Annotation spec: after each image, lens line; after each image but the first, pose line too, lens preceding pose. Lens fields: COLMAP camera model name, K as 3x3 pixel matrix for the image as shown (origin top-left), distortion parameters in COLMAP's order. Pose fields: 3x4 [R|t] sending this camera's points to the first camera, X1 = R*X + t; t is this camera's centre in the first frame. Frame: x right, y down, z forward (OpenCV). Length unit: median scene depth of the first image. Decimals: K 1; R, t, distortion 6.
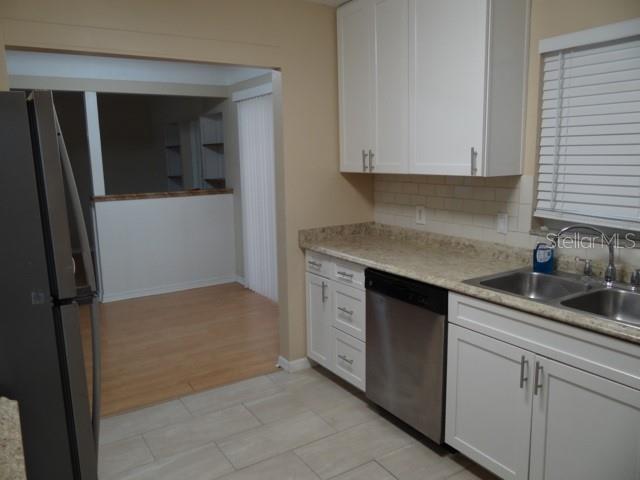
lens RADIAL K [[502.5, 0, 318.6], [0, 502.5, 240.1], [0, 0, 1]] dist [-0.015312, 0.011828]
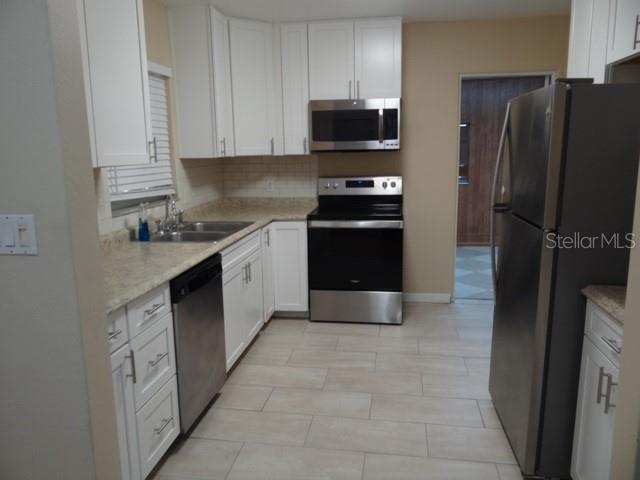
lens RADIAL K [[502.5, 0, 318.7], [0, 502.5, 239.4], [0, 0, 1]] dist [-0.015312, 0.011828]
pose [[-0.757829, -0.084695, 0.646933, -0.698836], [0.136665, 0.948937, 0.284325, -0.237443], [-0.637980, 0.303883, -0.707557, 1.628266]]
